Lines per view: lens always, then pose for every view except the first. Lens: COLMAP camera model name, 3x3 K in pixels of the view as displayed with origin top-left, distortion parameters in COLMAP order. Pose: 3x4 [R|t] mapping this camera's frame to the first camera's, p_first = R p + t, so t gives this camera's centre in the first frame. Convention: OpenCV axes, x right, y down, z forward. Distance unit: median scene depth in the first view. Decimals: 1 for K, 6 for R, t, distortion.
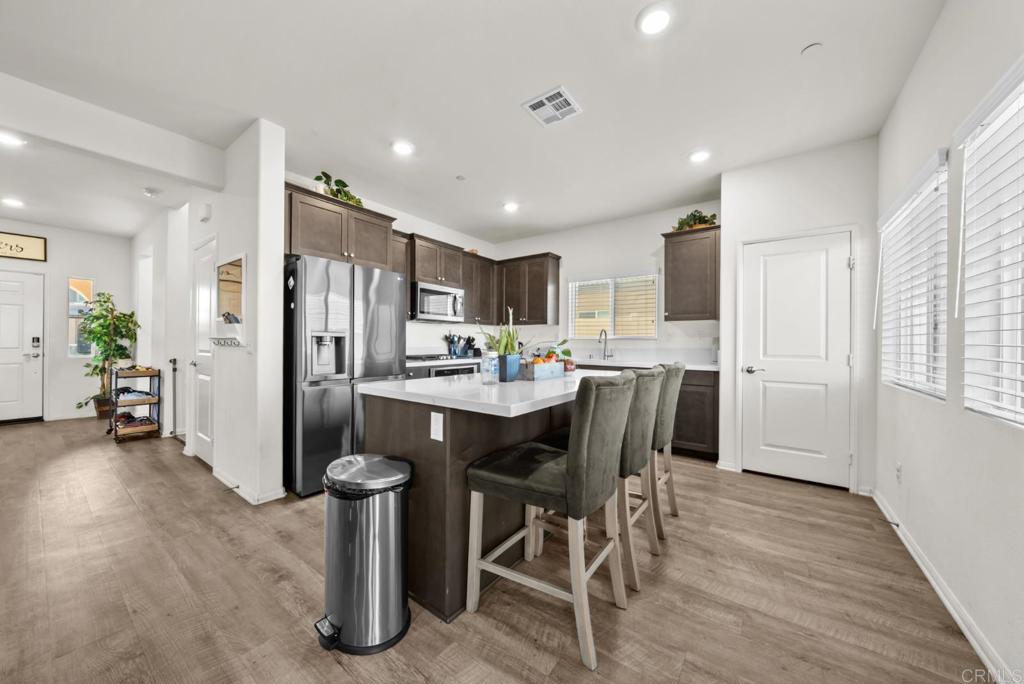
lens RADIAL K [[357.1, 0, 507.8], [0, 357.1, 340.9], [0, 0, 1]] dist [-0.001599, -0.000248]
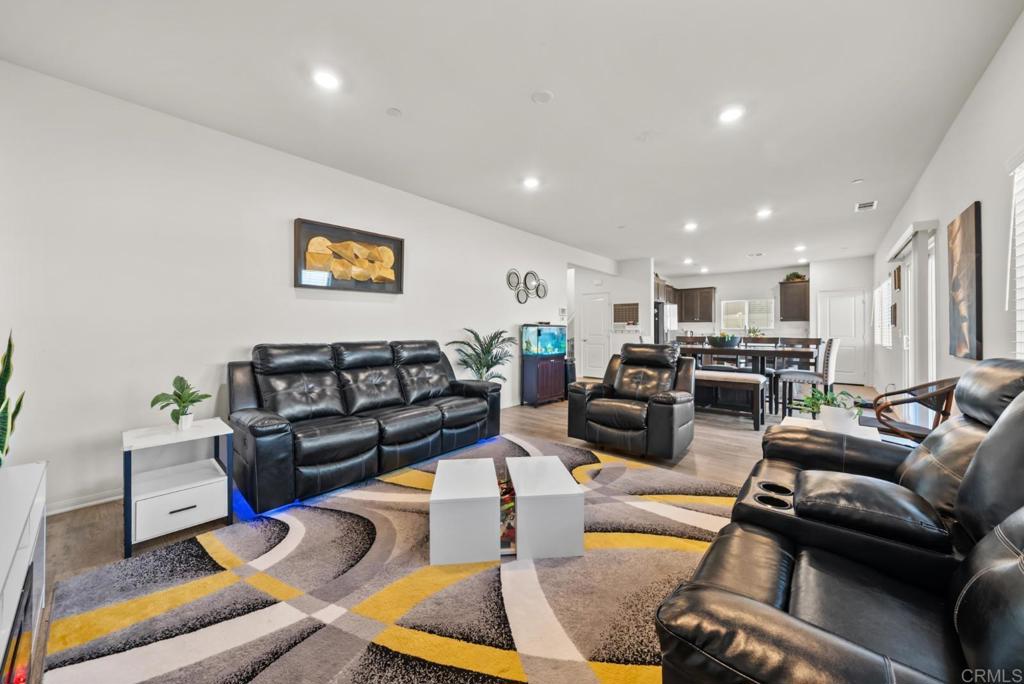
lens RADIAL K [[361.6, 0, 507.4], [0, 361.6, 326.6], [0, 0, 1]] dist [-0.000014, -0.000083]
pose [[0.995966, -0.004978, -0.089593, -1.002007], [0.004161, 0.999948, -0.009306, -0.008214], [0.089635, 0.008896, 0.995935, -1.328410]]
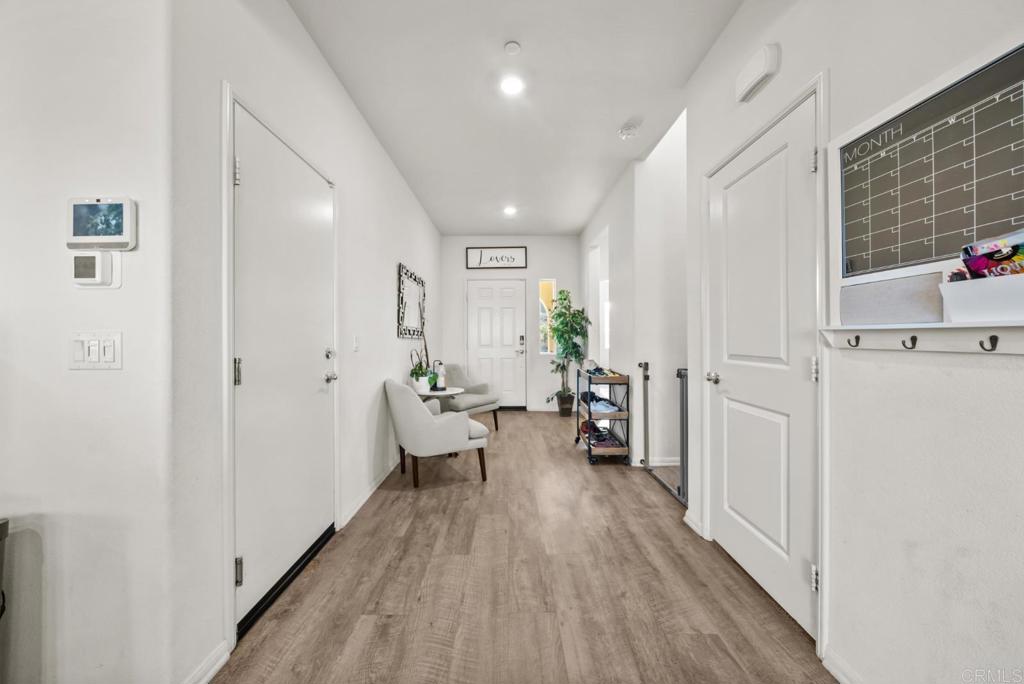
lens RADIAL K [[357.1, 0, 507.8], [0, 357.1, 340.9], [0, 0, 1]] dist [-0.001599, -0.000248]
pose [[0.594283, -0.001491, -0.804254, -0.523531], [0.010127, 0.999933, 0.005629, -0.001142], [0.804192, -0.011490, 0.594258, 0.345172]]
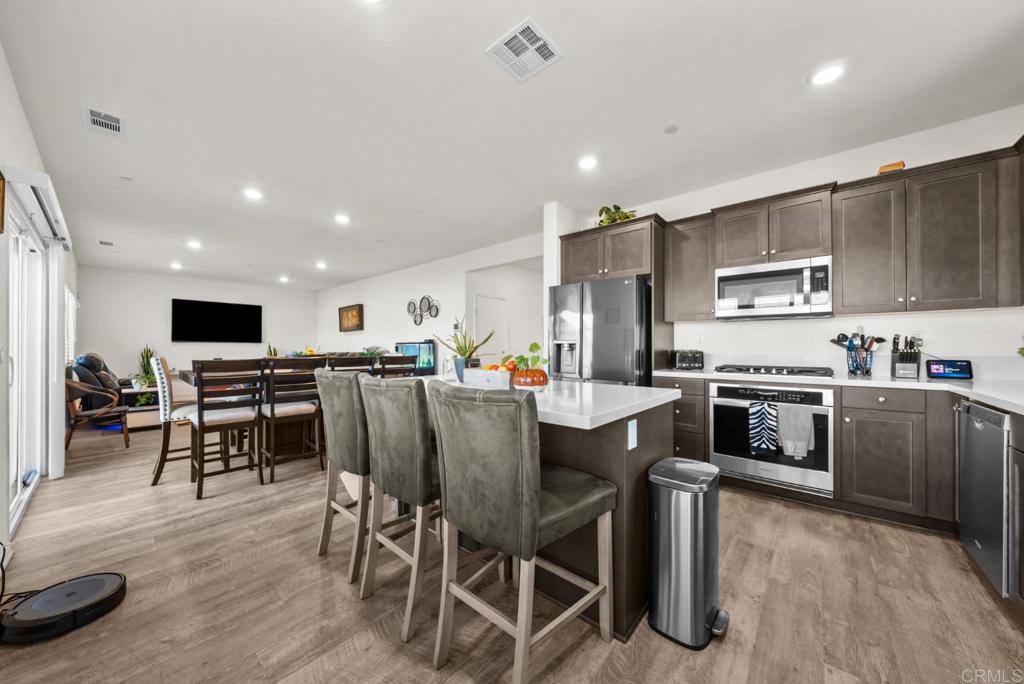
lens RADIAL K [[351.4, 0, 509.3], [0, 351.4, 343.9], [0, 0, 1]] dist [0.000474, 0.000042]
pose [[-0.084452, -0.011358, -0.996363, 0.528075], [0.003345, 0.999926, -0.011682, 0.004029], [0.996422, -0.004319, -0.084408, 0.602203]]
